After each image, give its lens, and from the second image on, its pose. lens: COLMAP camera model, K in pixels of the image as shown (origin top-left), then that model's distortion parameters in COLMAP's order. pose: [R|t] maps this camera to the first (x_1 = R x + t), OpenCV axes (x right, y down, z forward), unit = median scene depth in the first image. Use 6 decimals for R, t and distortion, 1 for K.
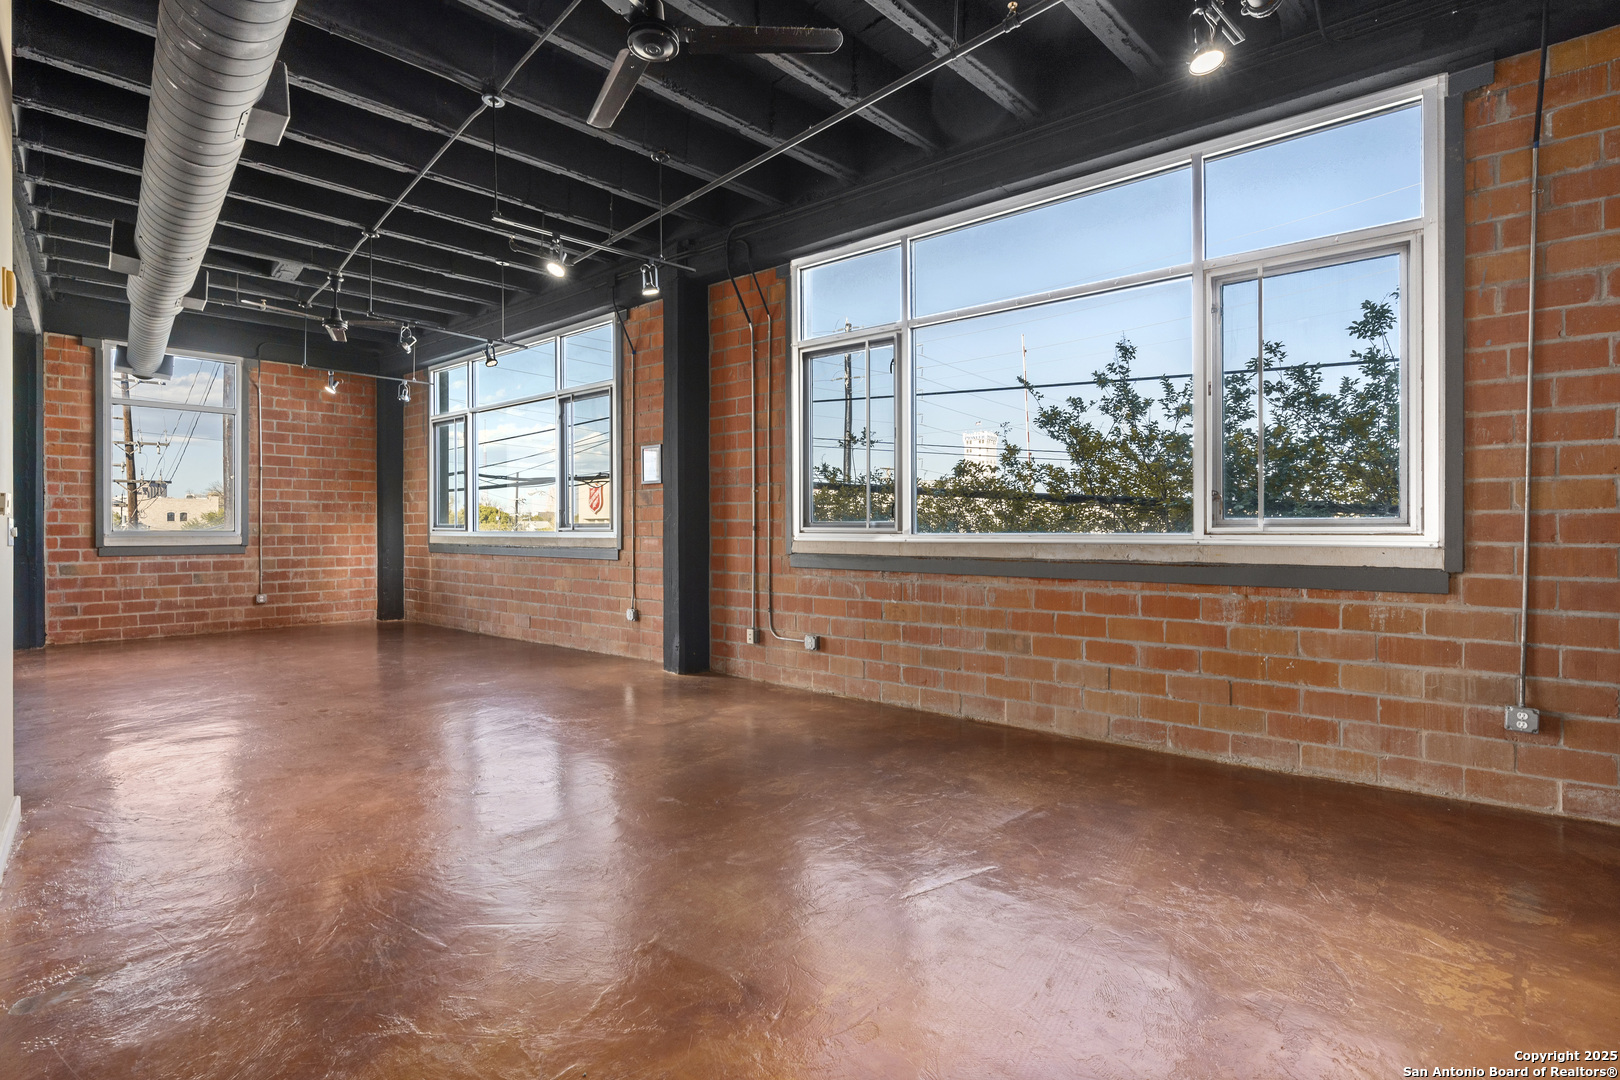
lens RADIAL K [[730.9, 0, 812.6], [0, 730.9, 537.5], [0, 0, 1]] dist [-0.011732, 0.004772]
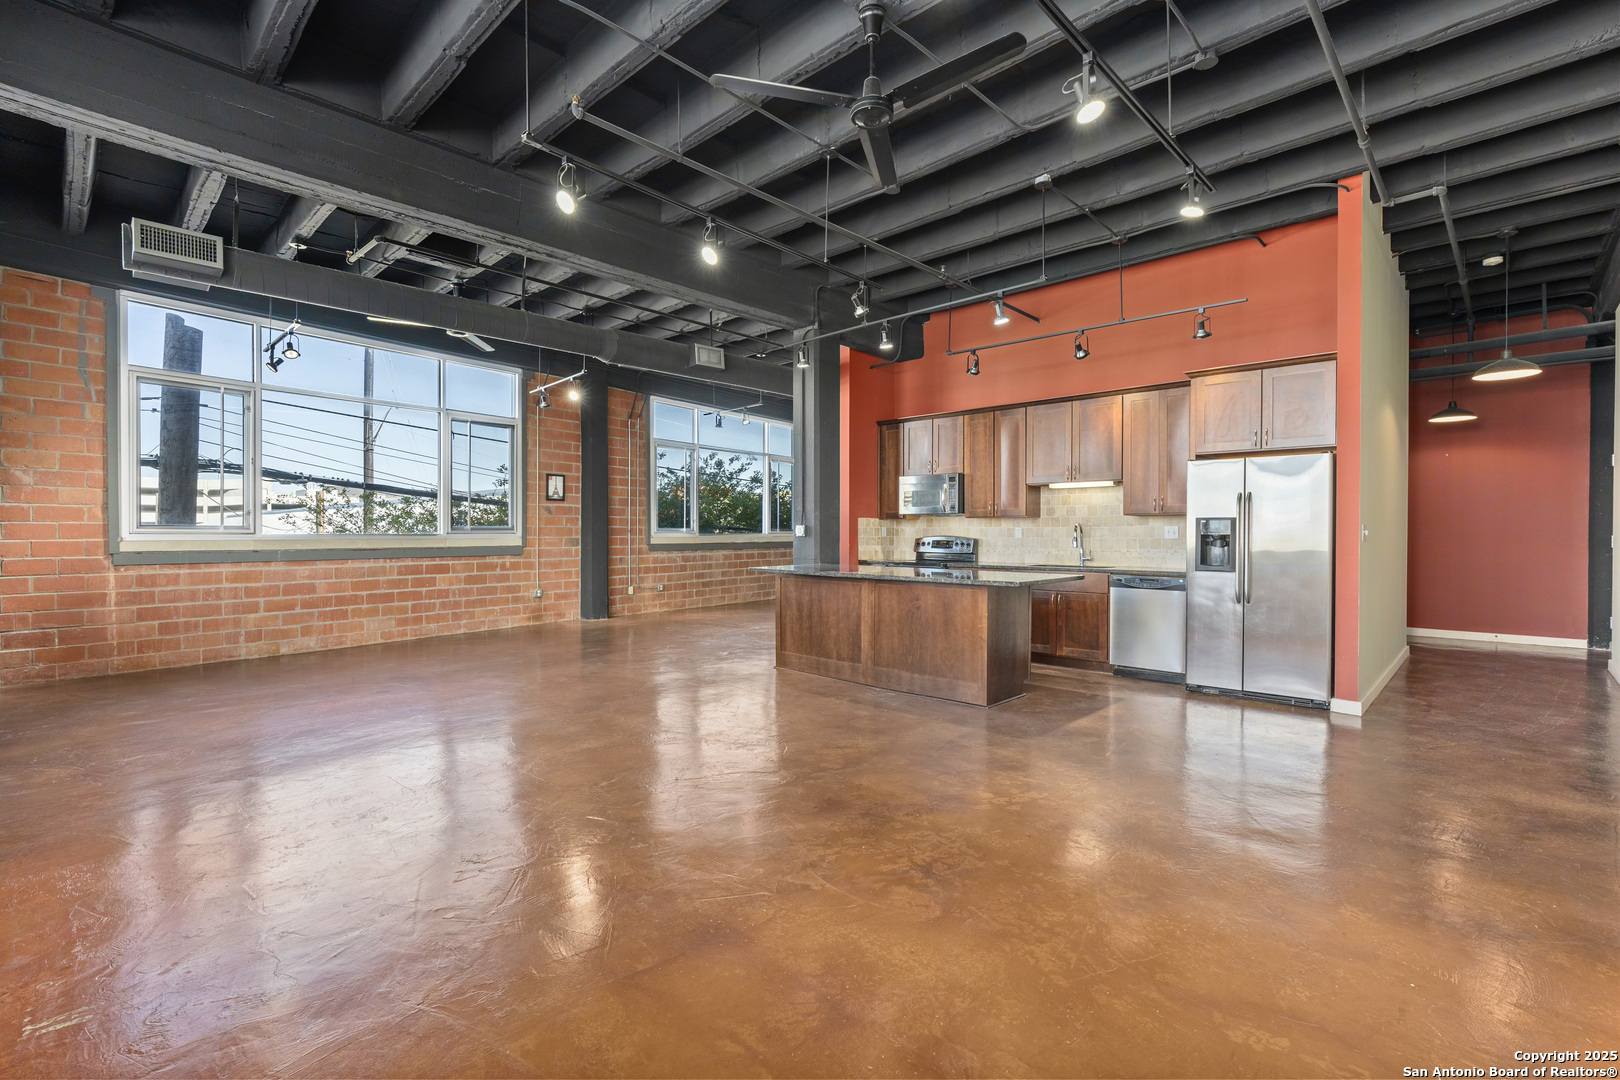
lens RADIAL K [[730.9, 0, 812.6], [0, 730.9, 537.5], [0, 0, 1]] dist [-0.011732, 0.004772]
pose [[-0.040778, -0.006263, 0.999149, -1.462448], [0.011221, 0.999914, 0.006725, -0.003011], [-0.999105, 0.011486, -0.040704, 0.470769]]
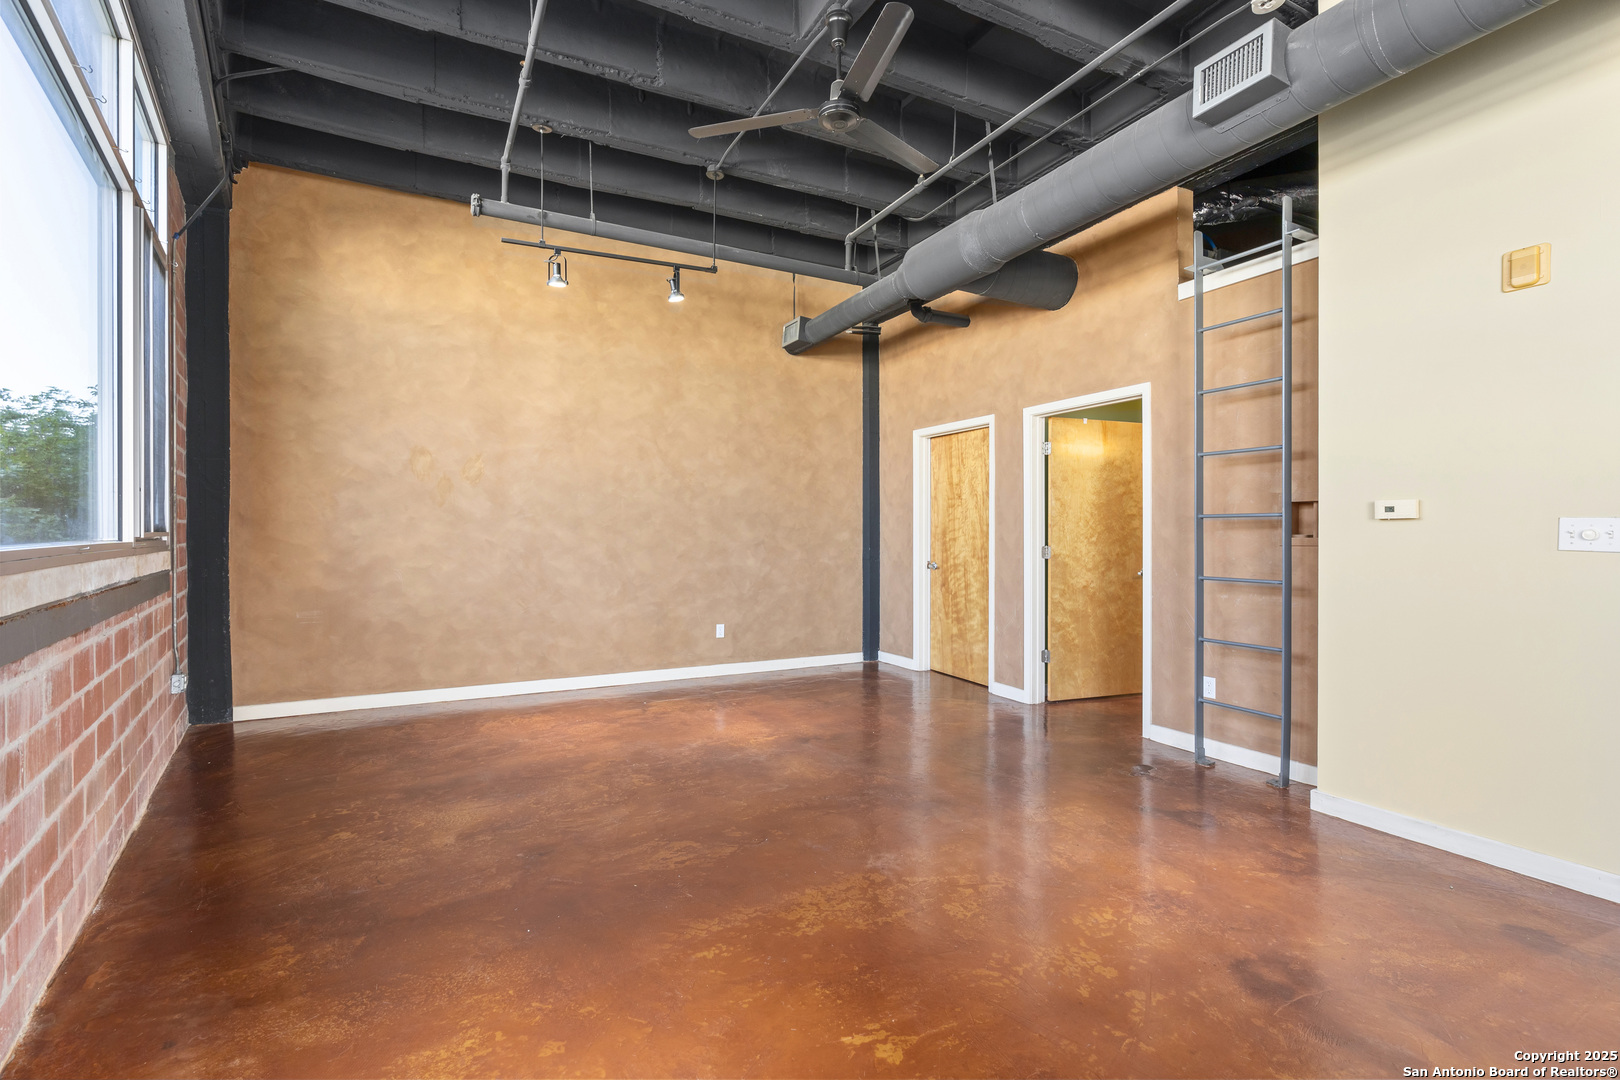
lens RADIAL K [[730.9, 0, 812.6], [0, 730.9, 537.5], [0, 0, 1]] dist [-0.011732, 0.004772]
pose [[-0.956994, 0.001440, 0.290104, -0.186920], [0.007034, 0.999809, 0.018239, -0.008574], [-0.290023, 0.019495, -0.956821, 0.769935]]
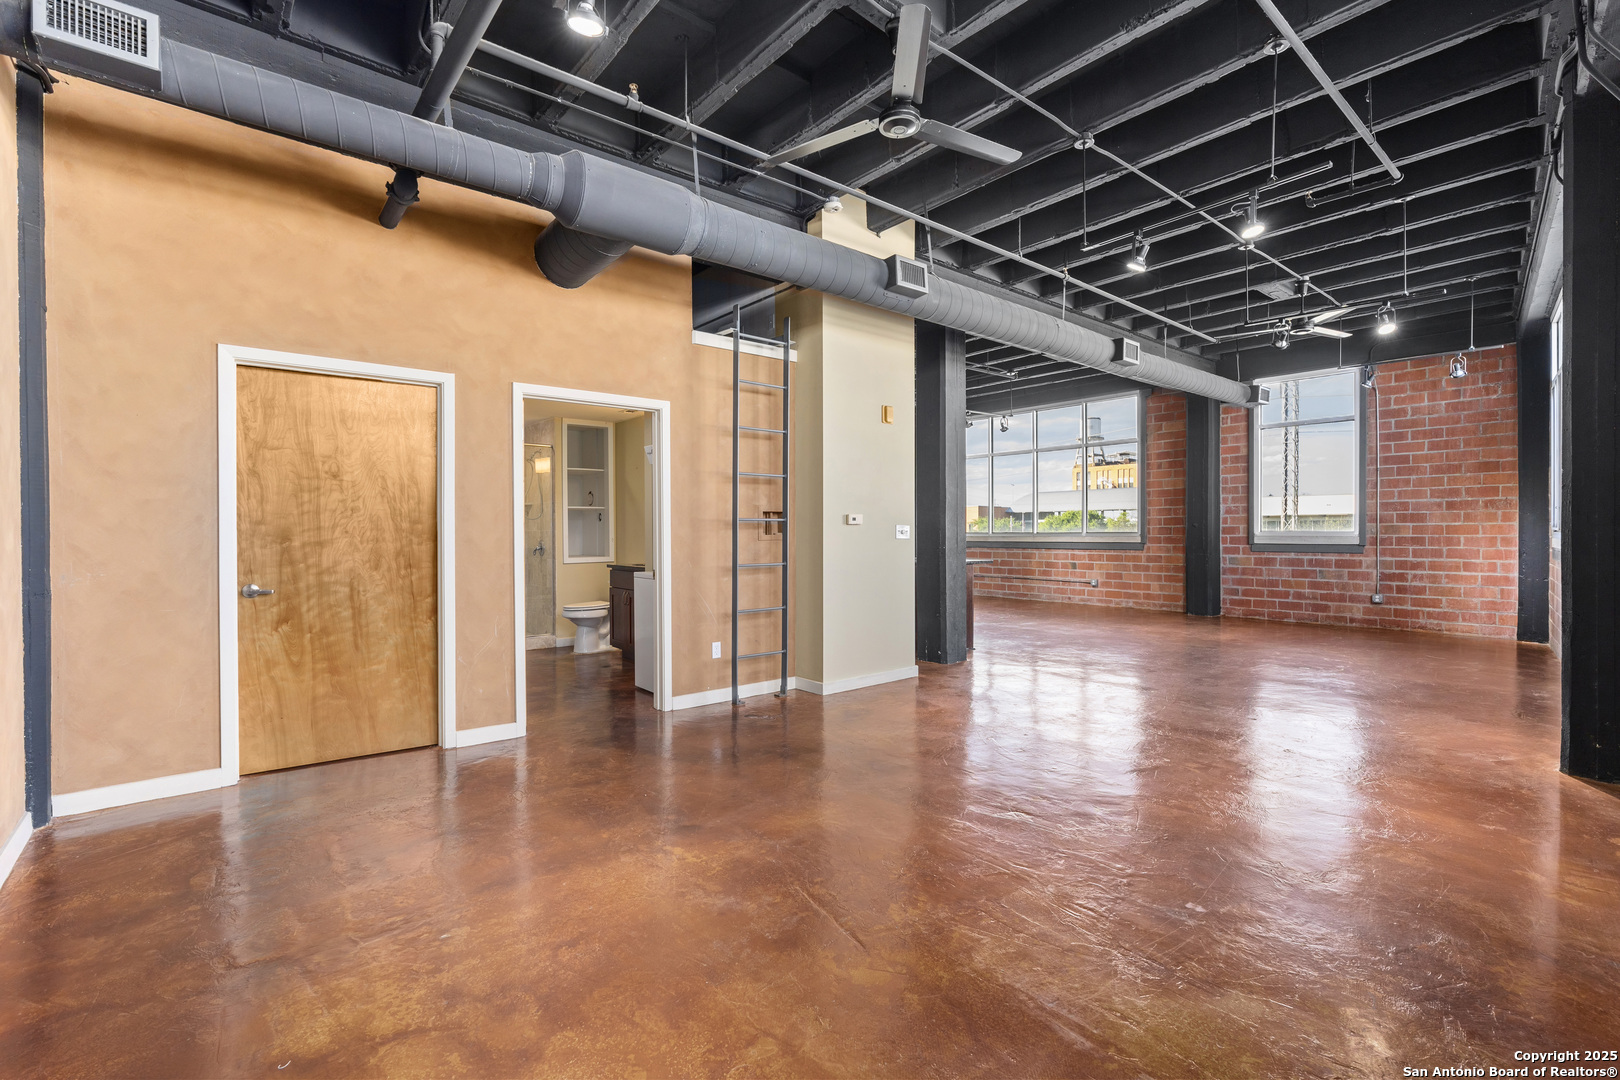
lens RADIAL K [[730.9, 0, 812.6], [0, 730.9, 537.5], [0, 0, 1]] dist [-0.011732, 0.004772]
pose [[-0.082774, 0.008333, -0.996533, 0.355450], [-0.009505, 0.999913, 0.009151, -0.002529], [0.996523, 0.010229, -0.082688, 0.343465]]
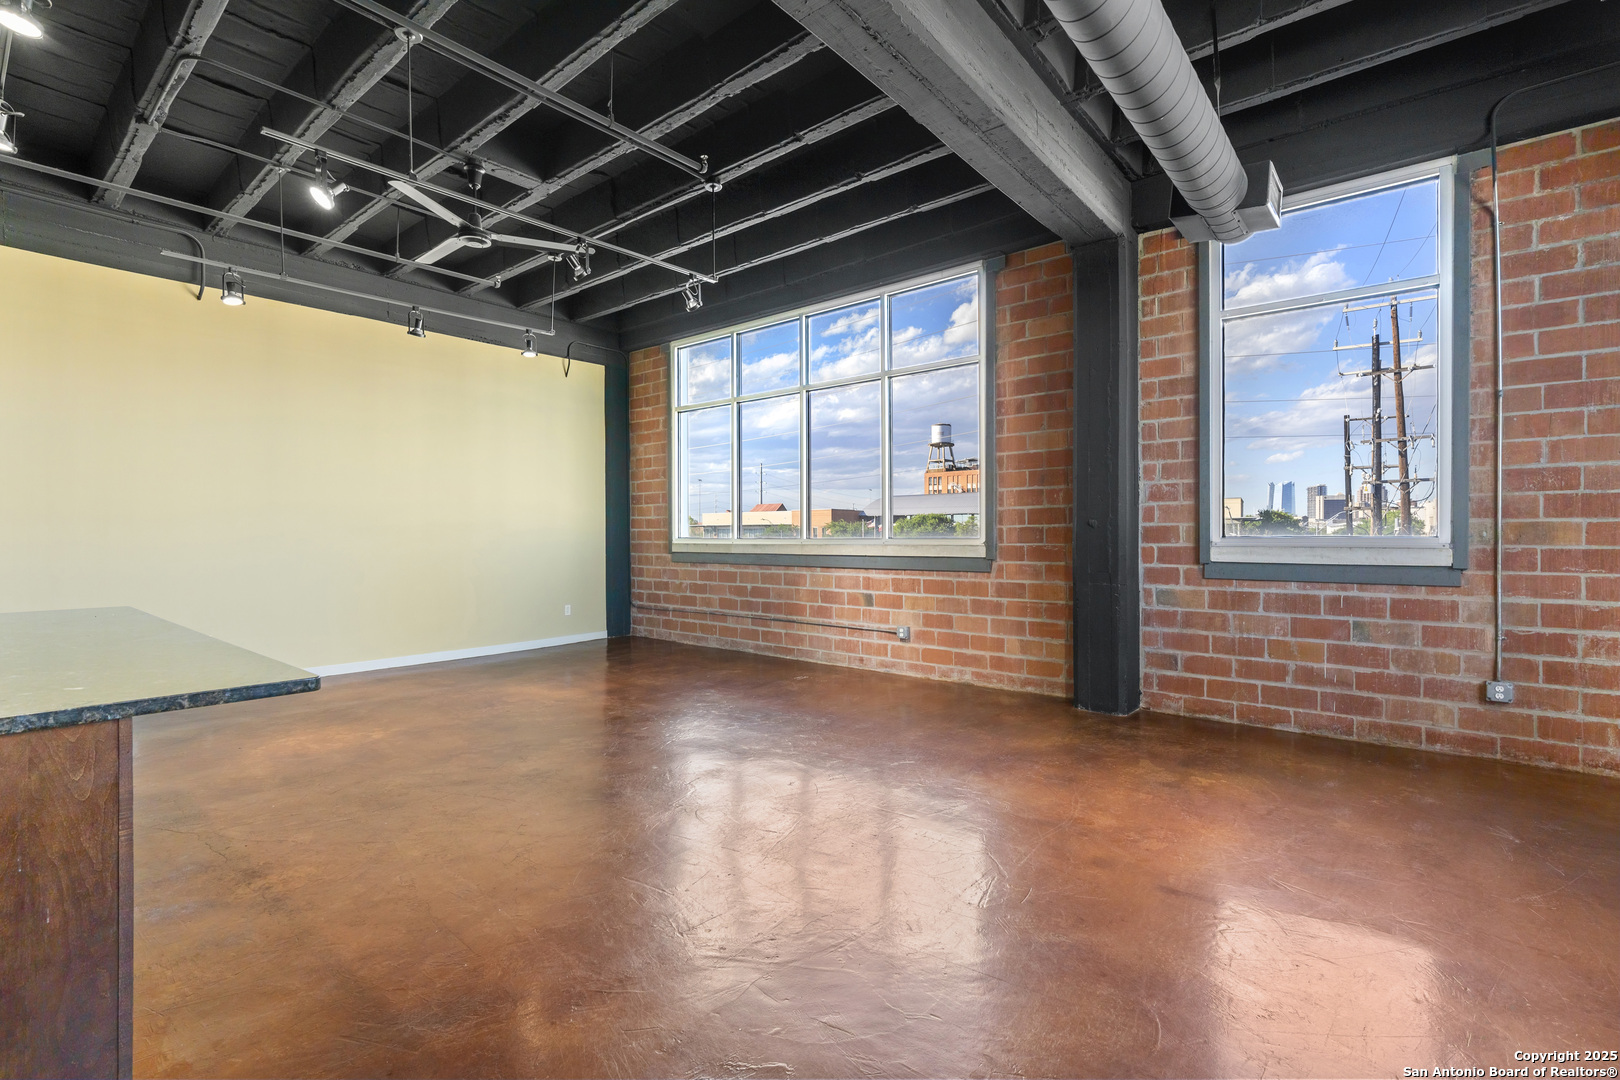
lens RADIAL K [[730.7, 0, 811.8], [0, 730.7, 532.2], [0, 0, 1]] dist [-0.011658, 0.004261]
pose [[0.102992, -0.003399, -0.994676, -0.418218], [-0.011276, 0.999926, -0.004585, -0.005845], [0.994618, 0.011688, 0.102946, 0.619336]]
